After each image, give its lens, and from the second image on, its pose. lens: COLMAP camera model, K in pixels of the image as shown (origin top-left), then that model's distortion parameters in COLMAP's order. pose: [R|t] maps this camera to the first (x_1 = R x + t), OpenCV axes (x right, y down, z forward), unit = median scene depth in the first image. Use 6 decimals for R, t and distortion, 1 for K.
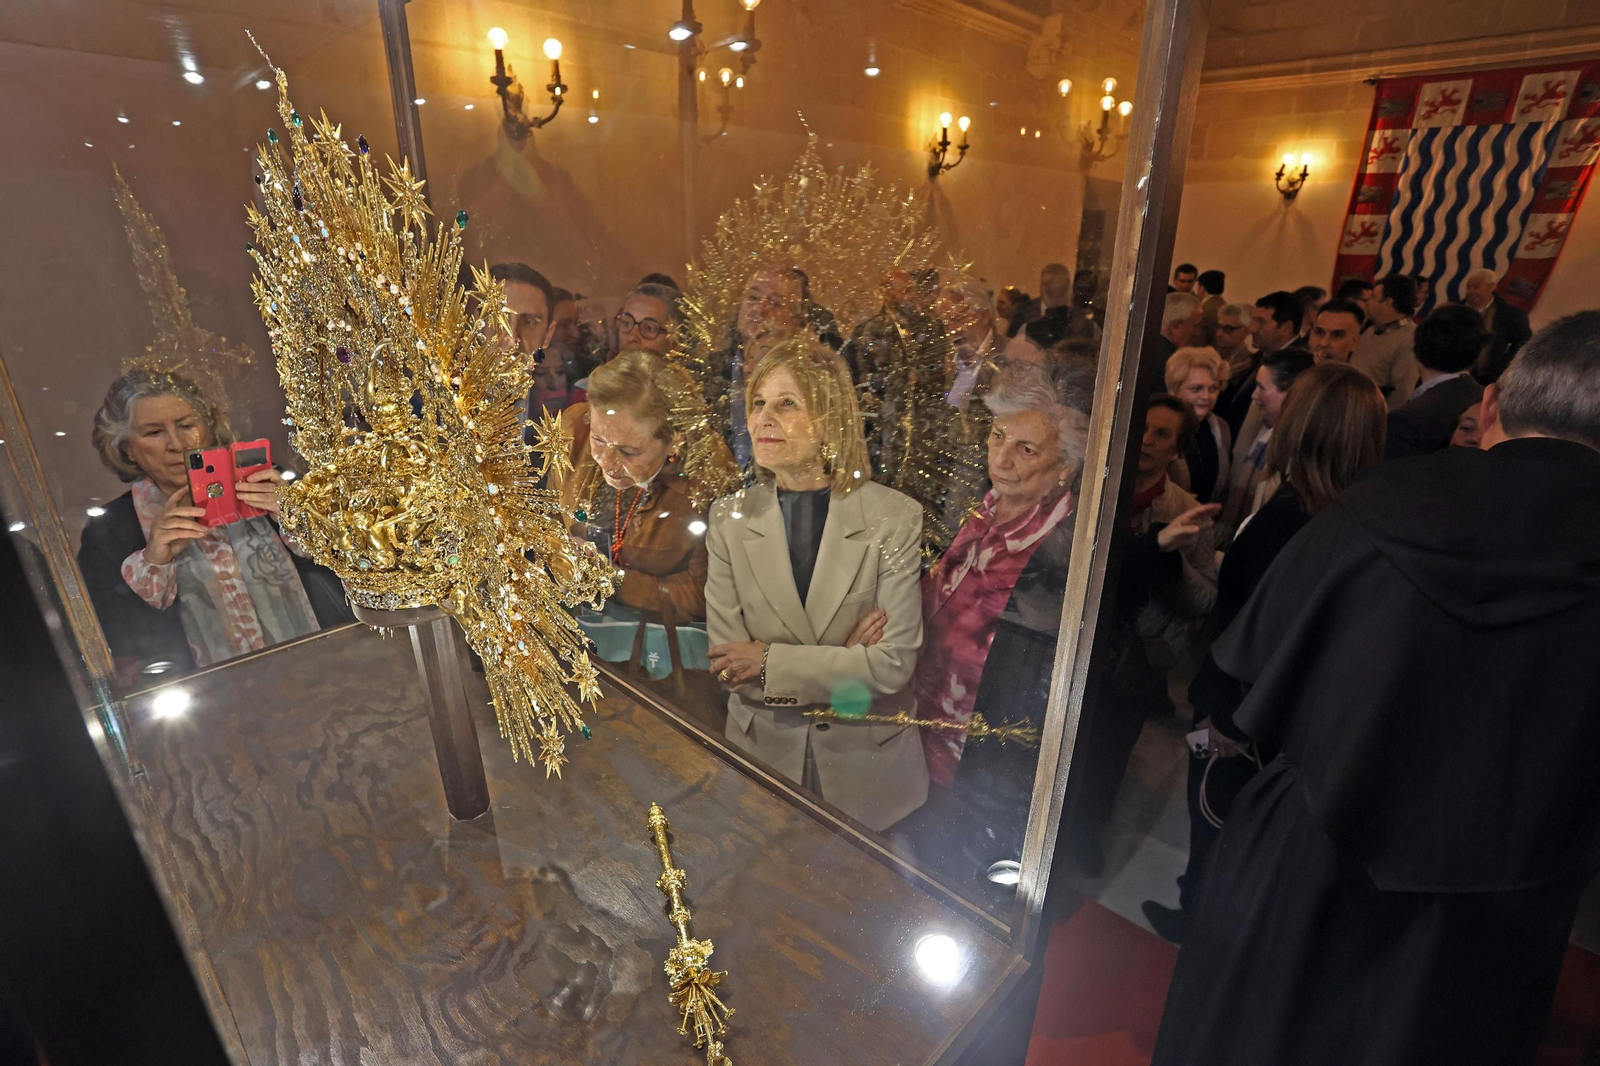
lens RADIAL K [[777.3, 0, 794.8], [0, 777.3, 552.8], [0, 0, 1]] dist [-0.066657, 0.022359]
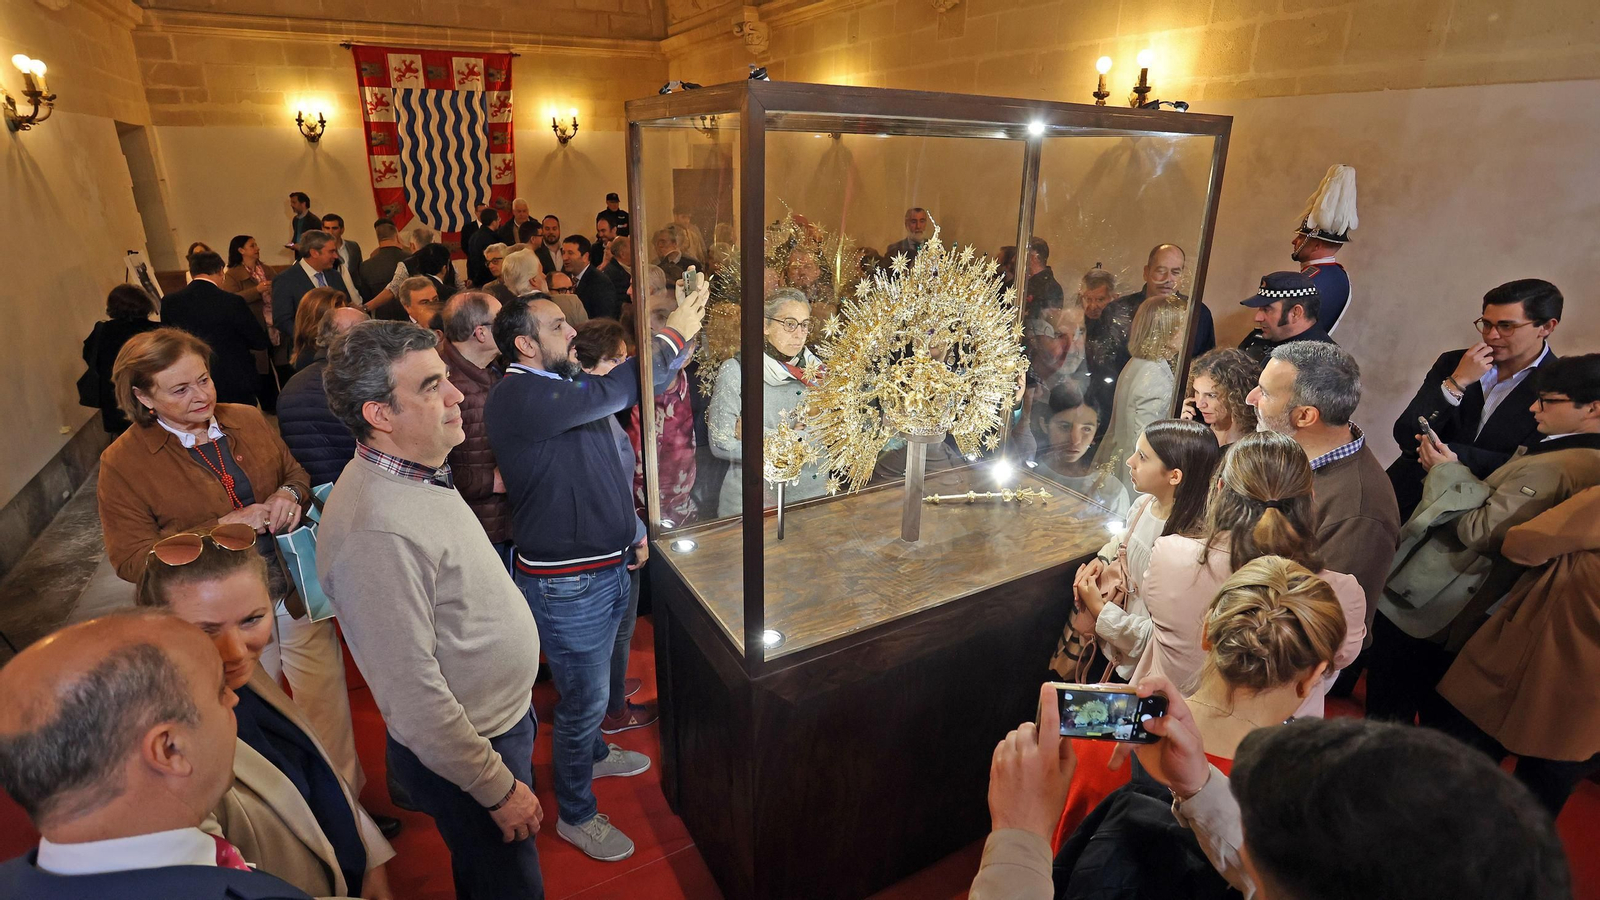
lens RADIAL K [[794.2, 0, 783.2], [0, 794.2, 453.1], [0, 0, 1]] dist [-0.051543, 0.024985]
pose [[0.298032, -0.342559, 0.890972, -0.376812], [0.361365, 0.904409, 0.226848, -0.078772], [-0.883512, 0.254358, 0.393331, 0.060873]]
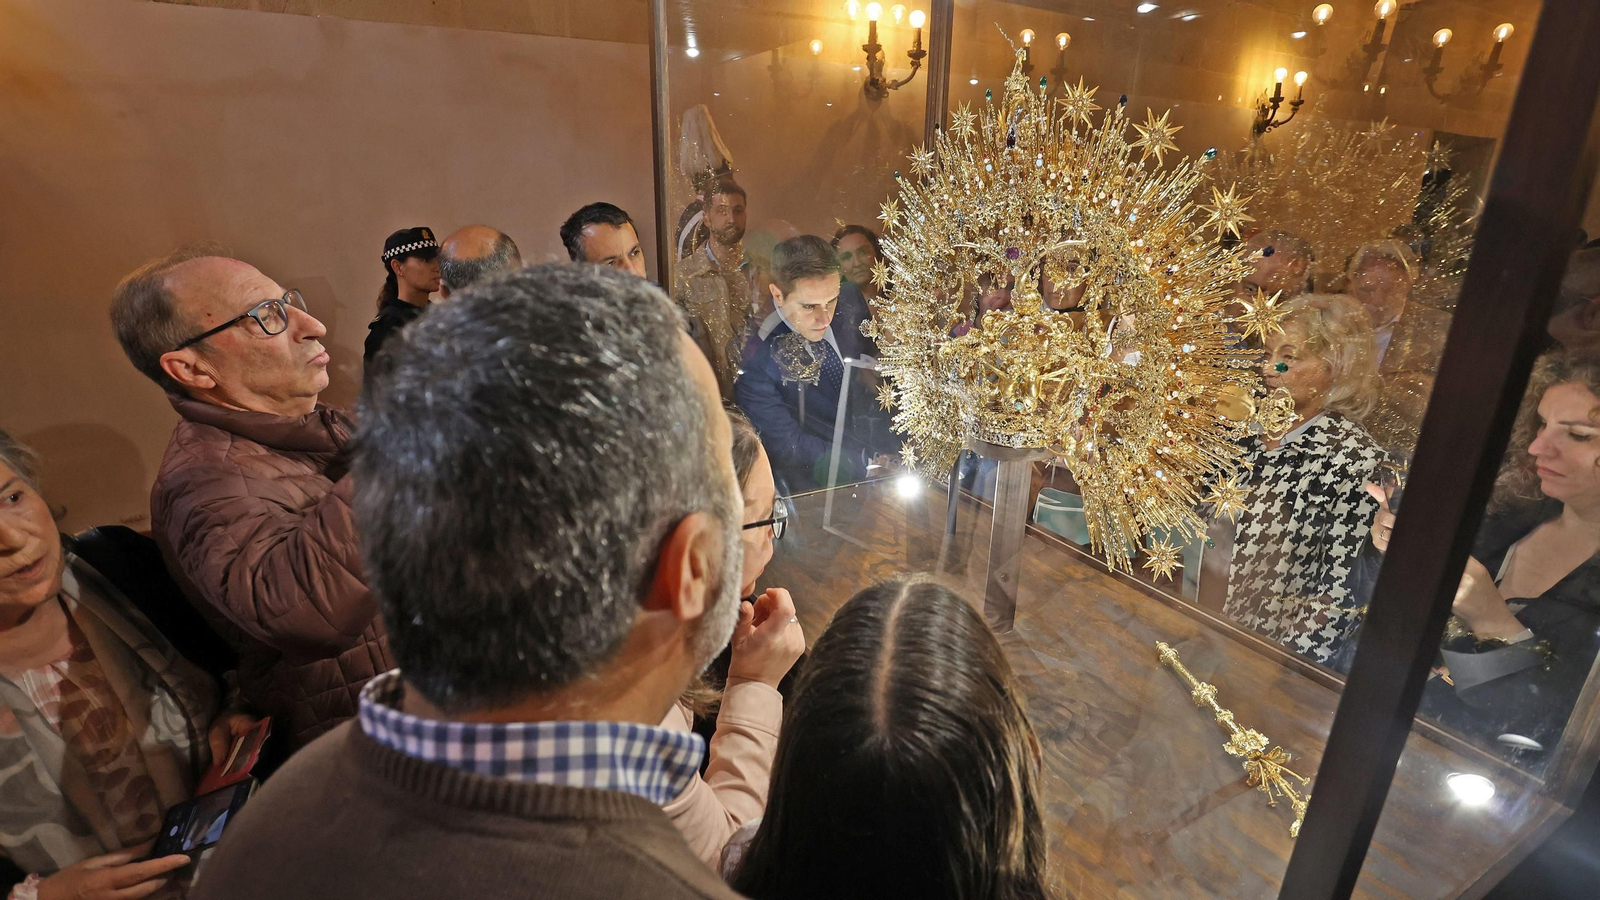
lens RADIAL K [[783.5, 0, 791.0], [0, 783.5, 477.1], [0, 0, 1]] dist [-0.056691, 0.023388]
pose [[0.956356, 0.104271, -0.272967, -0.065830], [-0.115709, 0.992940, -0.026096, 0.025846], [0.268319, 0.056542, 0.961669, -0.050052]]
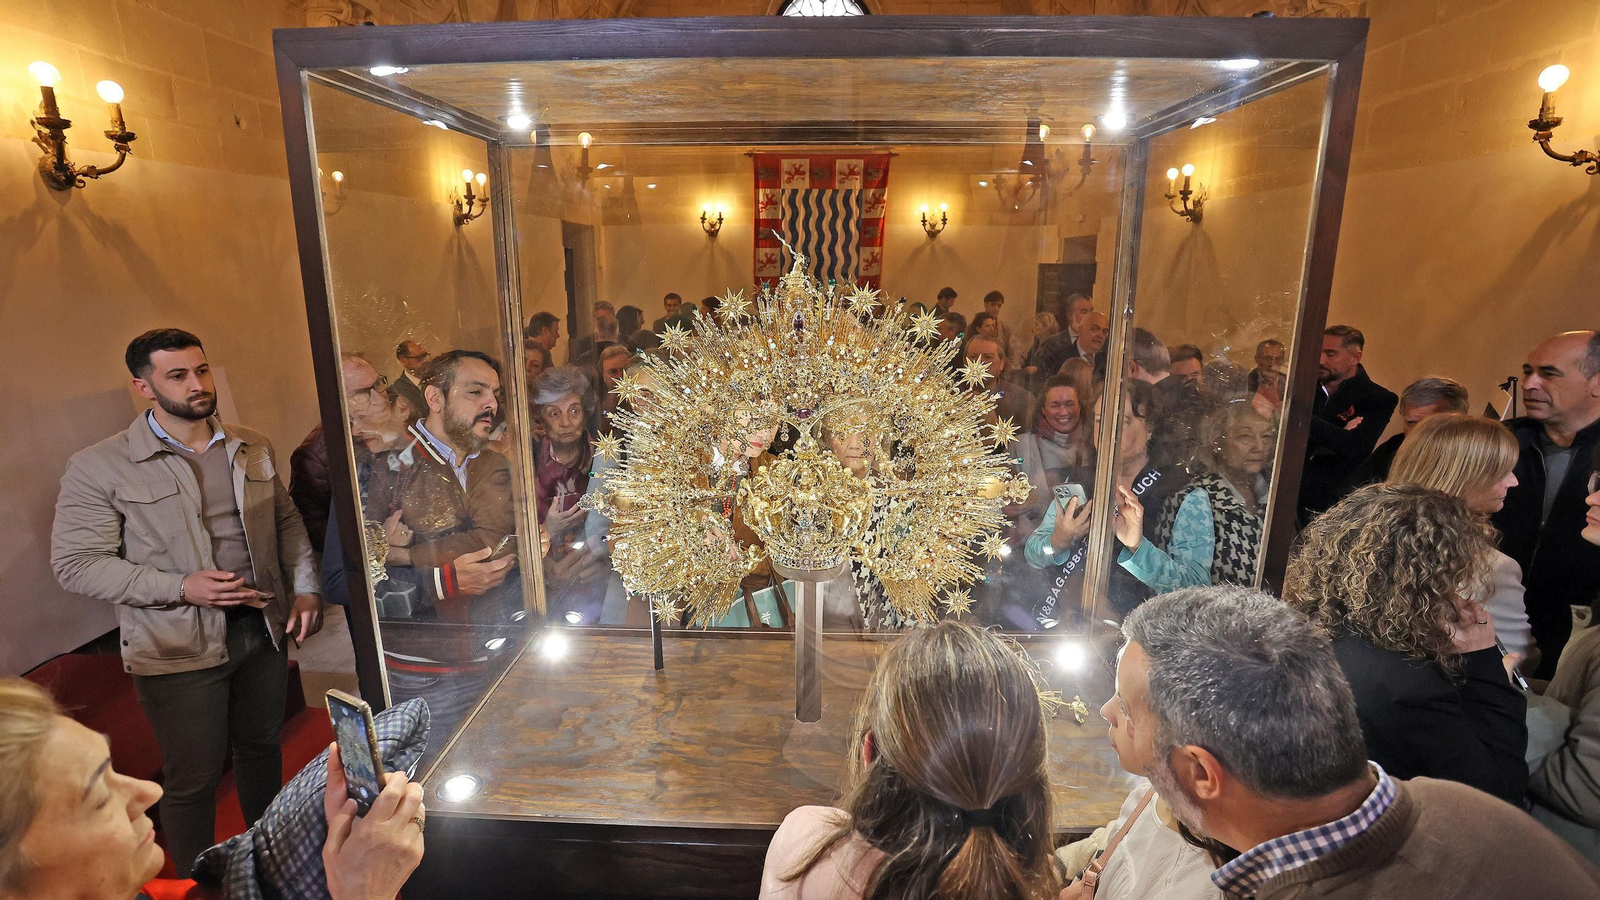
lens RADIAL K [[783.5, 0, 791.0], [0, 783.5, 477.1], [0, 0, 1]] dist [-0.056691, 0.023388]
pose [[0.743523, -0.186397, 0.642207, -0.204891], [0.262227, 0.964718, -0.023593, -0.011519], [-0.615150, 0.185946, 0.766168, -0.029375]]
